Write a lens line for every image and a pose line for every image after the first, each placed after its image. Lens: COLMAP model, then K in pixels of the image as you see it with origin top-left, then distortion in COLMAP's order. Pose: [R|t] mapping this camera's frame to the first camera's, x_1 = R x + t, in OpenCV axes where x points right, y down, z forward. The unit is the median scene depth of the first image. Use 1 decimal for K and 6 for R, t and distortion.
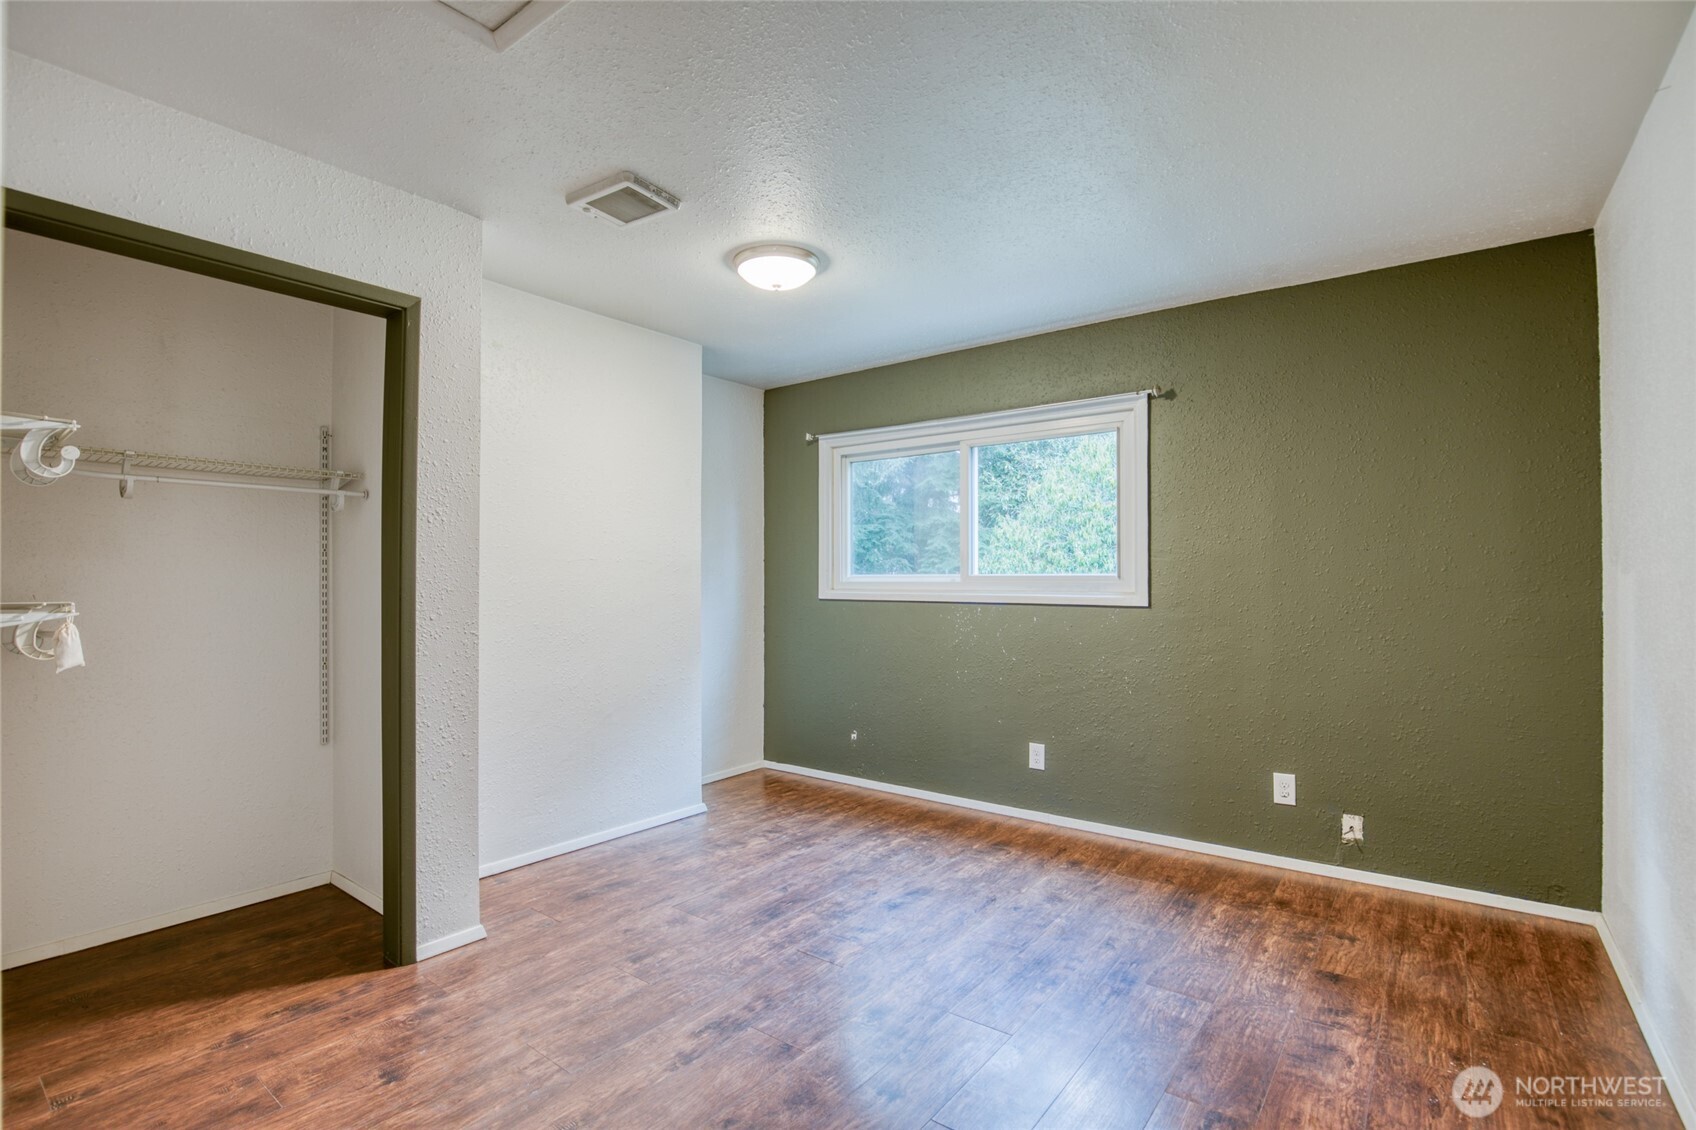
lens RADIAL K [[800.2, 0, 856.4], [0, 800.2, 560.8], [0, 0, 1]] dist [-0.031428, 0.000822]
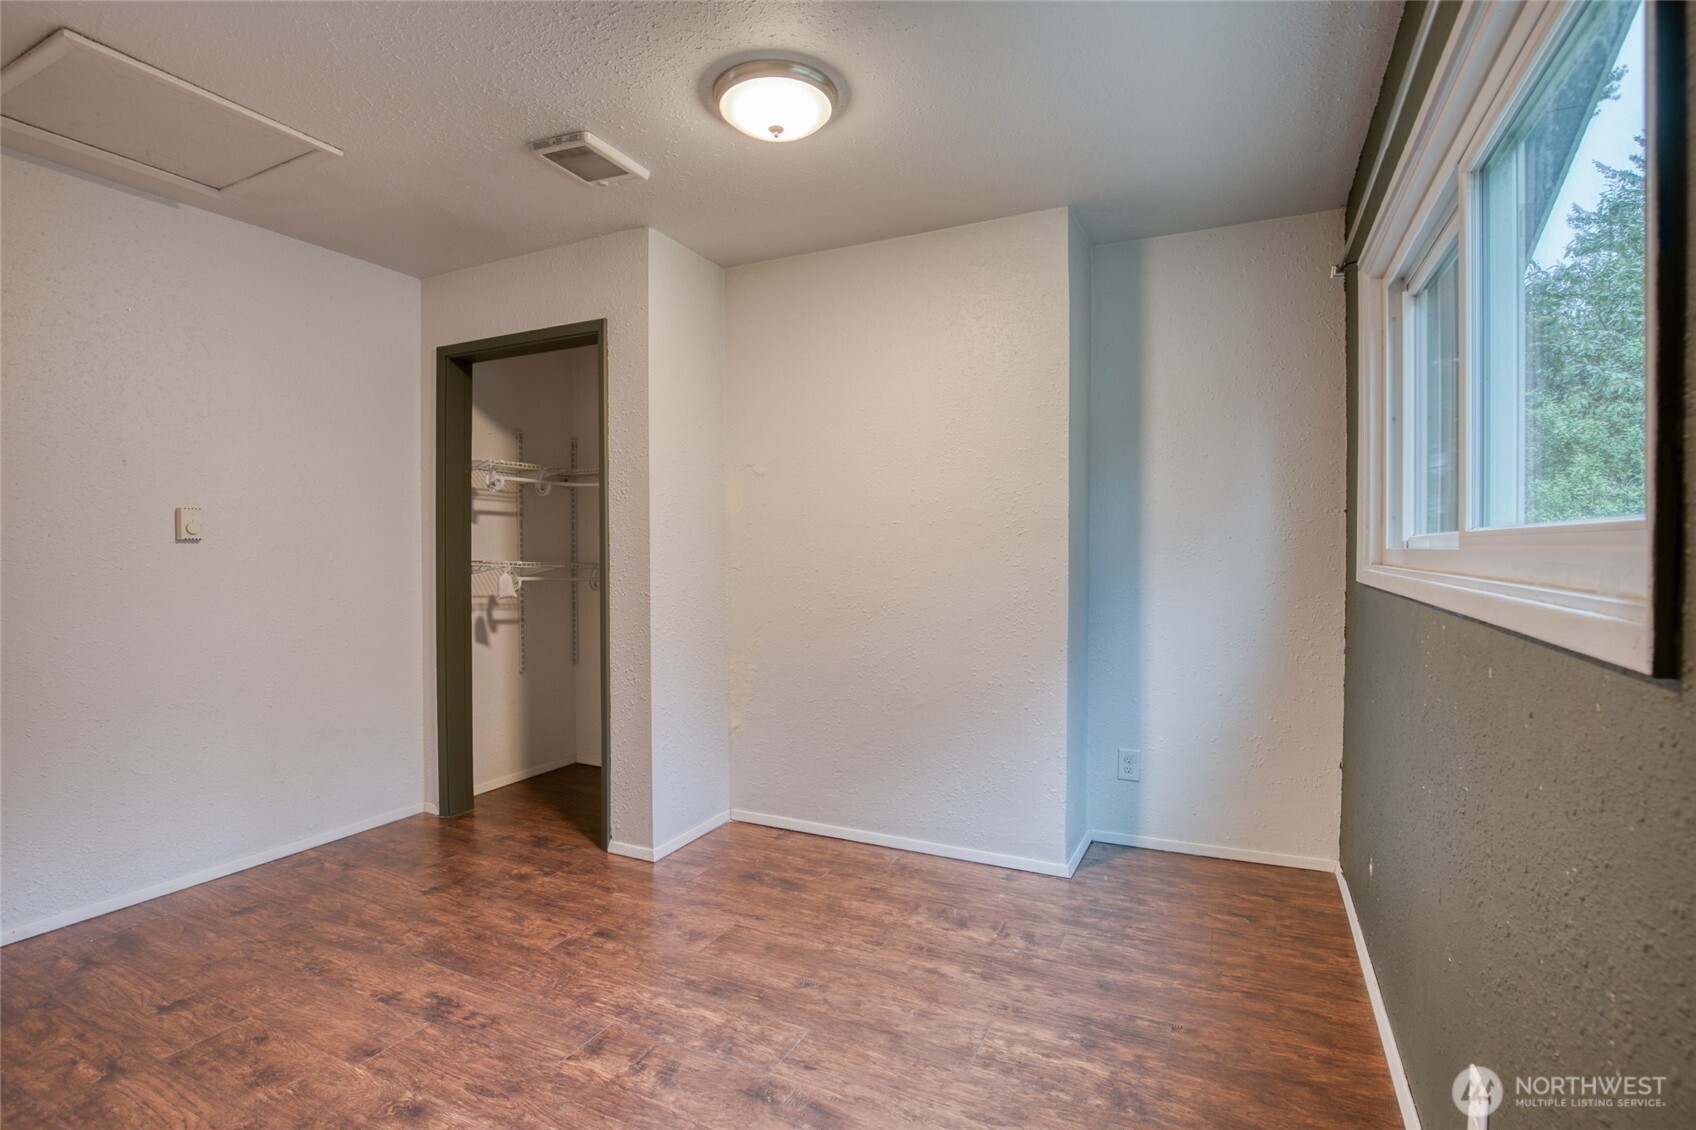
lens RADIAL K [[800.2, 0, 856.4], [0, 800.2, 560.8], [0, 0, 1]] dist [-0.031428, 0.000822]
pose [[0.196875, 0.013871, -0.980331, 0.590917], [0.025528, 0.999488, 0.019269, 0.025300], [0.980096, -0.028819, 0.196420, 0.904572]]
